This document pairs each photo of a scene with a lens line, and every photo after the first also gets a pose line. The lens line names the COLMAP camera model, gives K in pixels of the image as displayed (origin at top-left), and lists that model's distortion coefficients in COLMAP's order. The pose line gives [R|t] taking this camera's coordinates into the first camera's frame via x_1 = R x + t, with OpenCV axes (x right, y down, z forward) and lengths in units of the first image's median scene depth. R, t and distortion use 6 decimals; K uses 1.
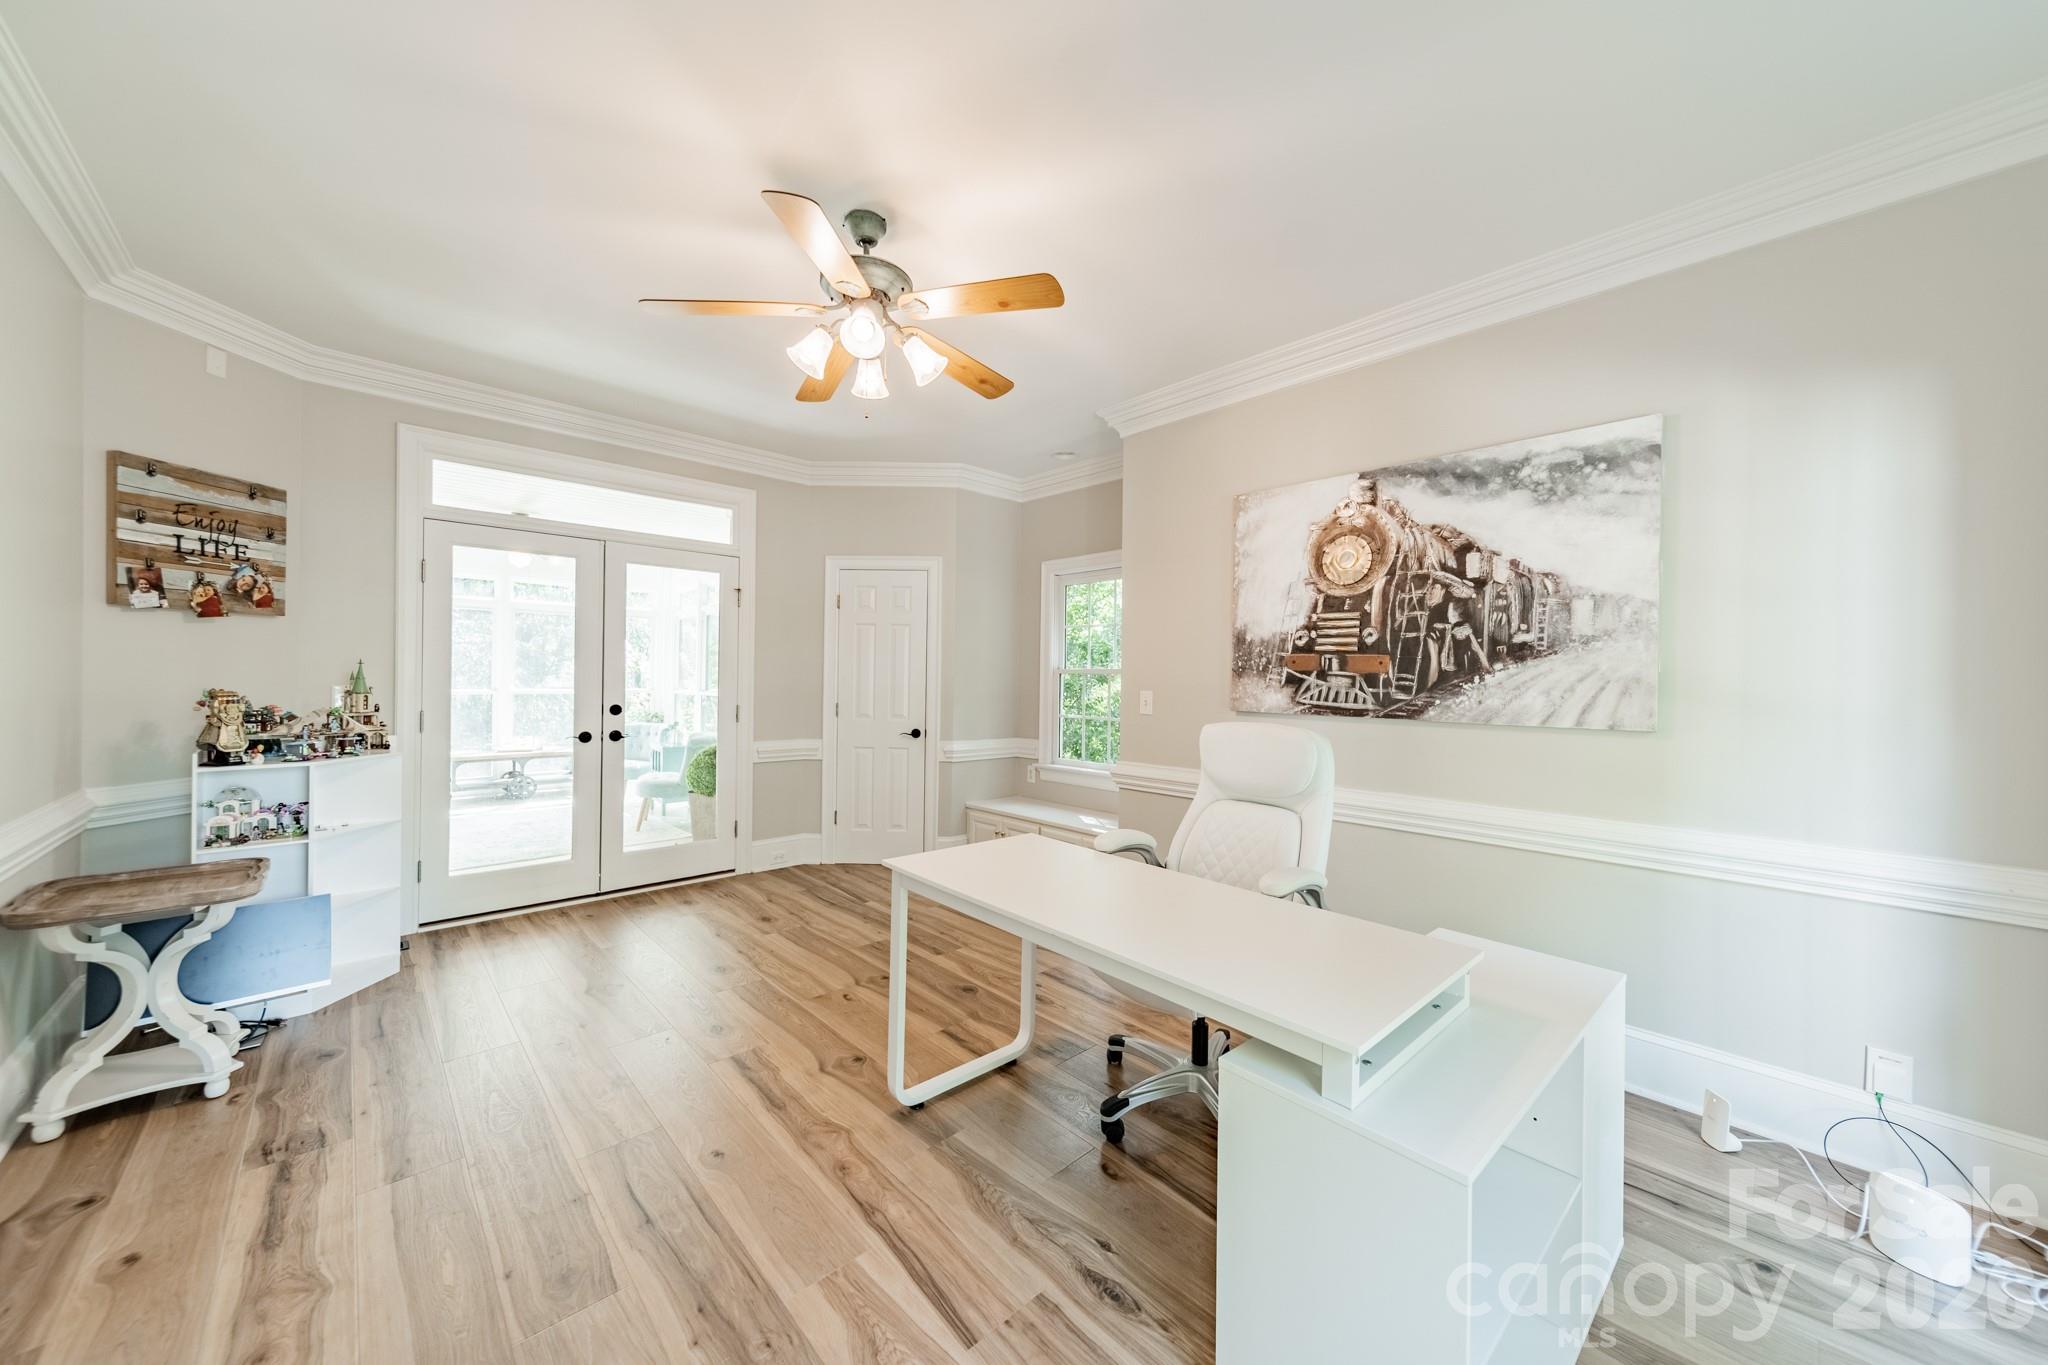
lens RADIAL K [[716.1, 0, 1031.0], [0, 716.1, 683.9], [0, 0, 1]] dist [0.003167, 0.000458]
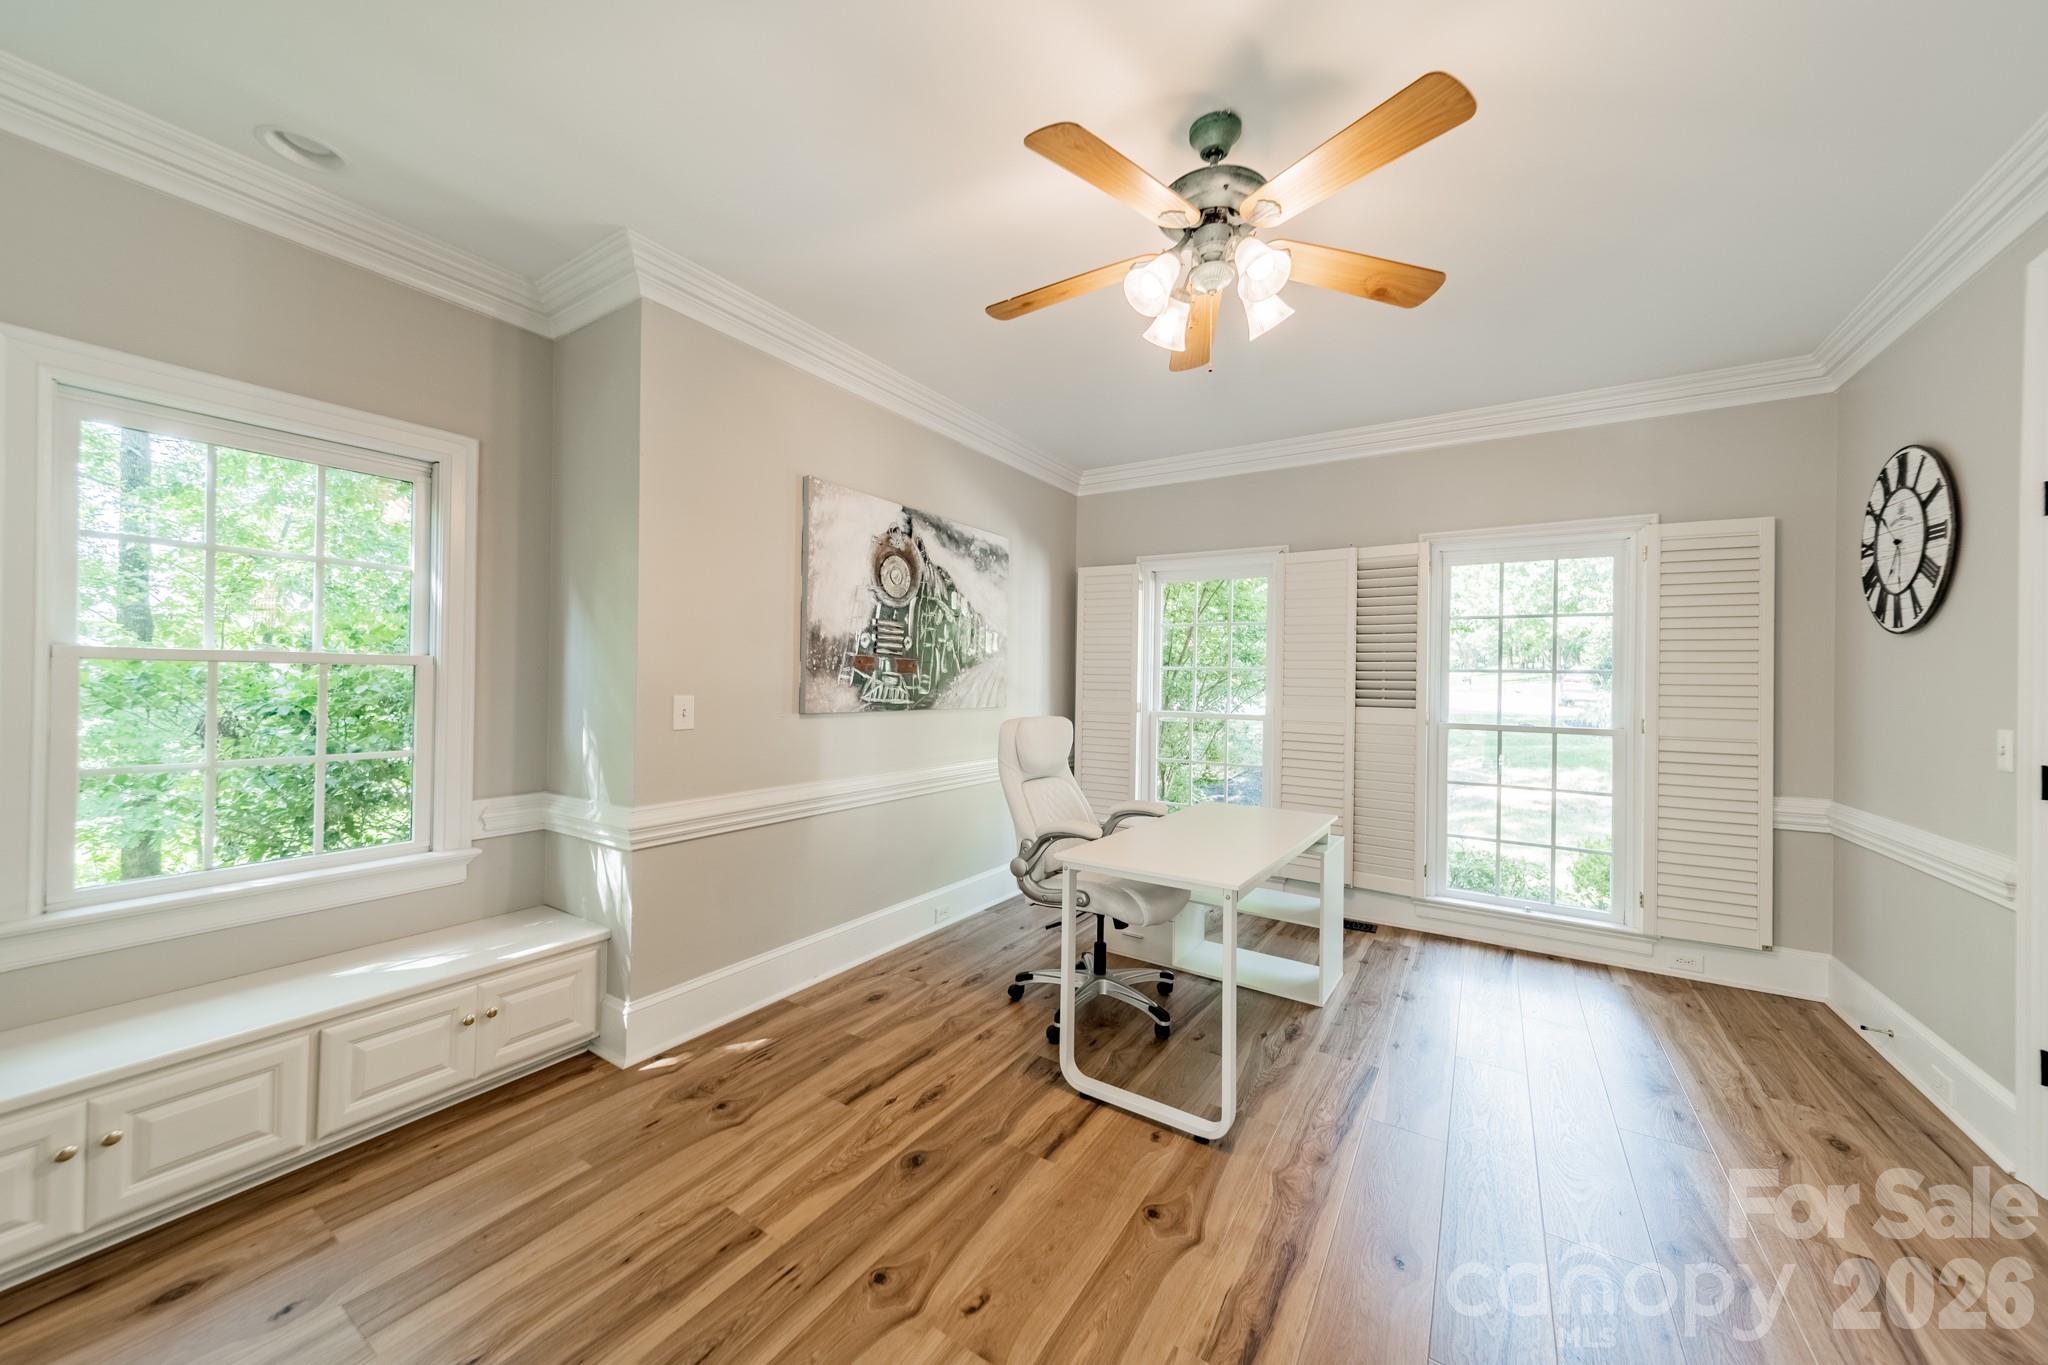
lens RADIAL K [[716.1, 0, 1030.8], [0, 716.1, 680.0], [0, 0, 1]] dist [0.003167, 0.000458]
pose [[-0.237181, -0.014584, 0.971356, -0.769986], [-0.006752, 0.999888, 0.013363, -0.022158], [-0.971442, -0.003389, -0.237253, 1.094925]]
